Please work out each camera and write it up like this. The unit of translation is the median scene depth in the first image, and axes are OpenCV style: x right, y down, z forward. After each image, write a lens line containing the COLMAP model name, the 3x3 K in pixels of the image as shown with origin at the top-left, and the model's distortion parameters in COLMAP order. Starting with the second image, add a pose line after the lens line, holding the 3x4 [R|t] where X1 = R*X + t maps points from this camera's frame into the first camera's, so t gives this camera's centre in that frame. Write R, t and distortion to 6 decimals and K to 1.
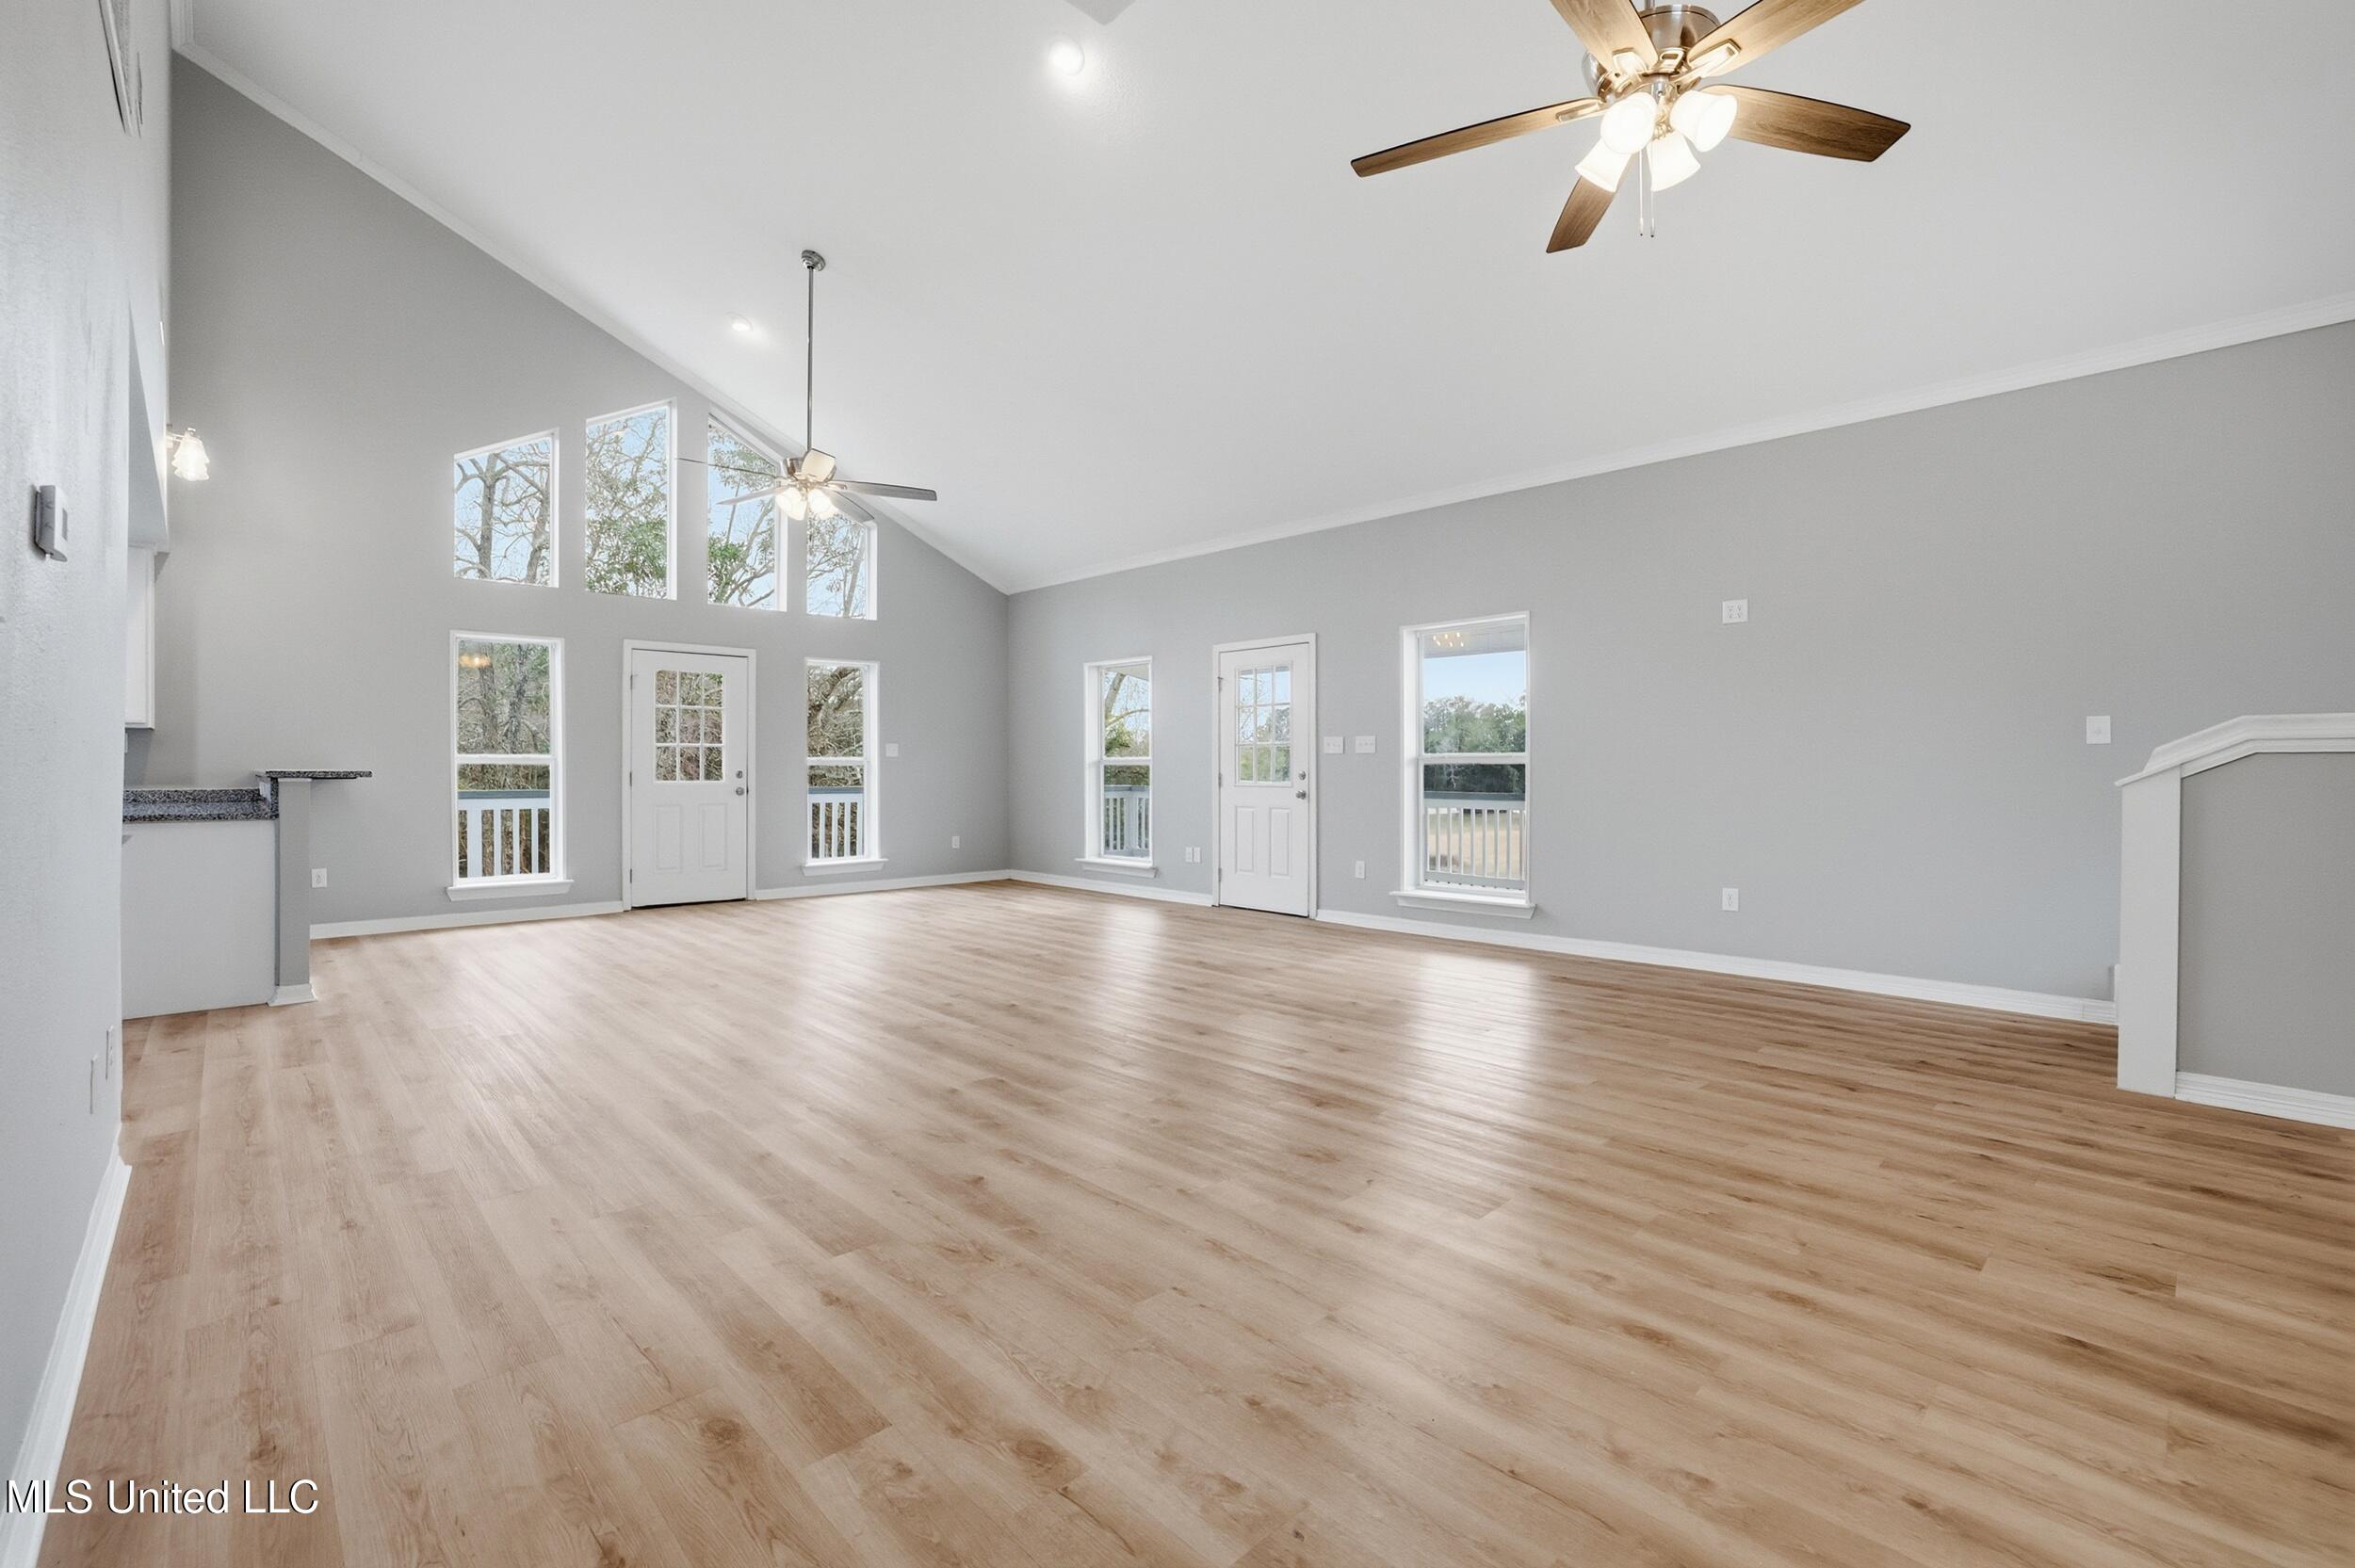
lens RADIAL K [[1015.5, 0, 1166.7], [0, 1015.5, 776.3], [0, 0, 1]] dist [-0.039764, 0.000890]
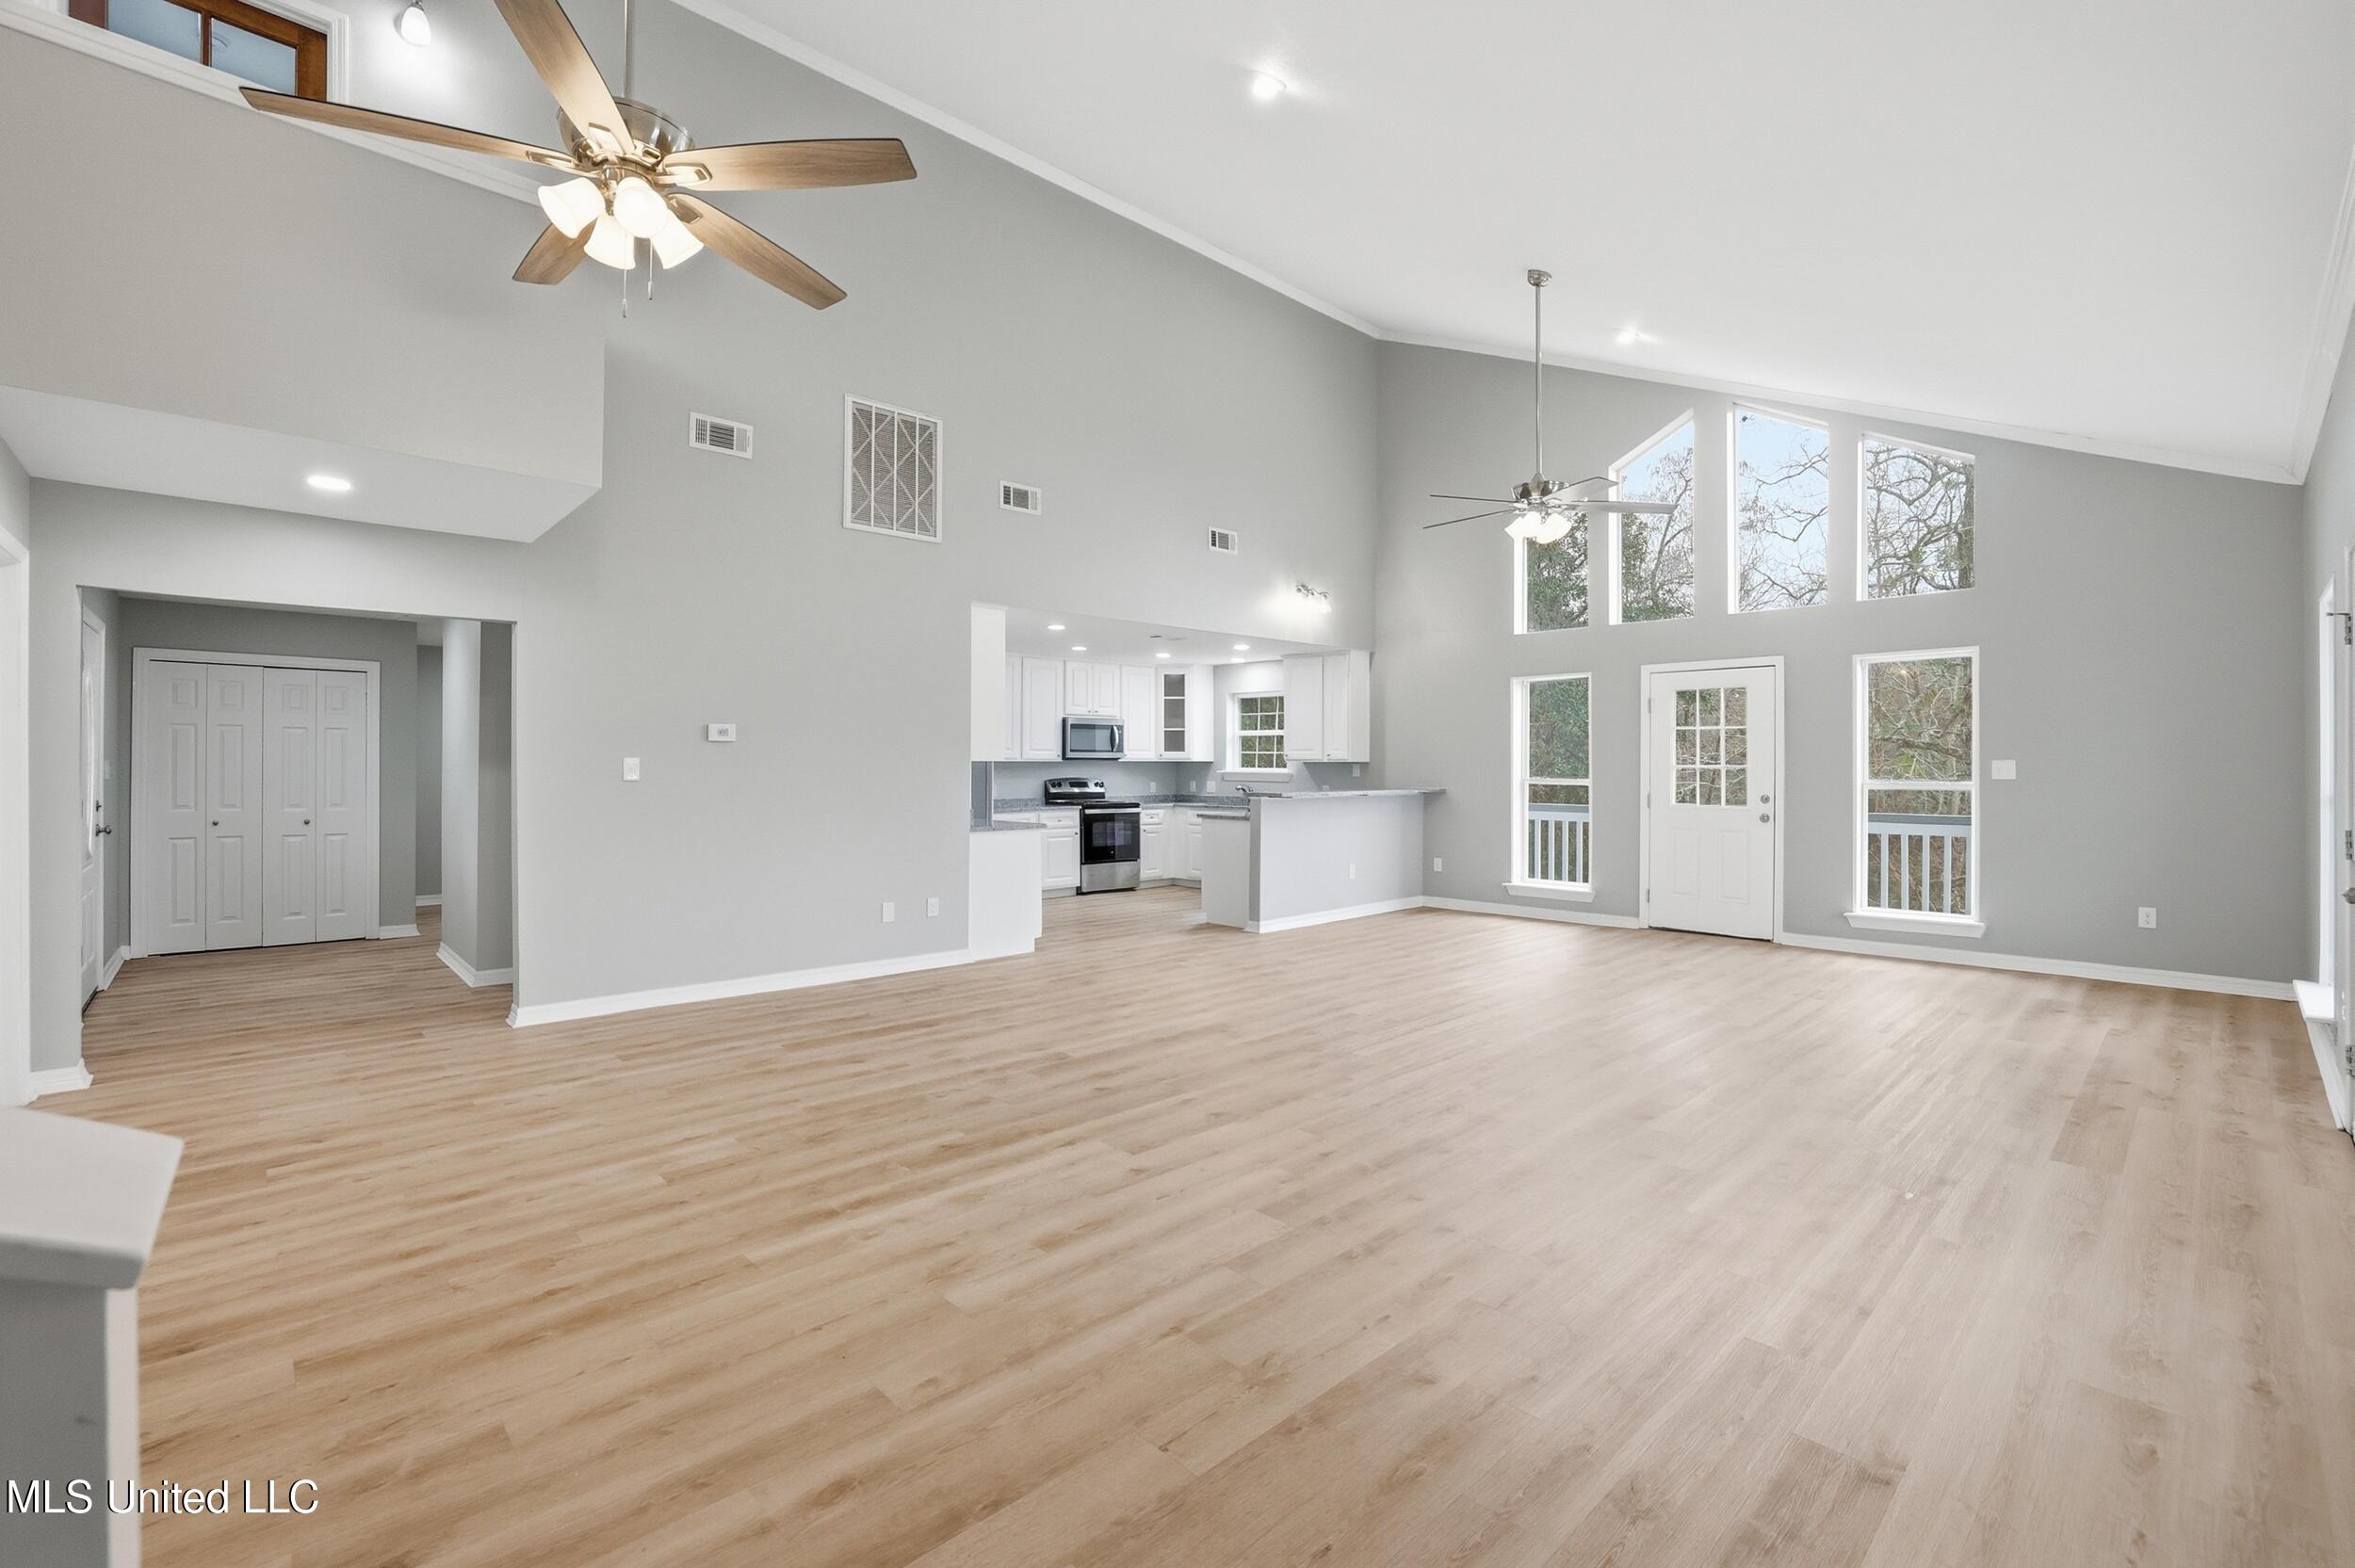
lens RADIAL K [[1015.5, 0, 1160.9], [0, 1015.5, 769.4], [0, 0, 1]] dist [-0.039764, 0.000890]
pose [[-0.005371, -0.002115, -0.999983, 1.434443], [-0.007563, 0.999969, -0.002075, -0.069826], [0.999957, 0.007552, -0.005387, 1.490485]]
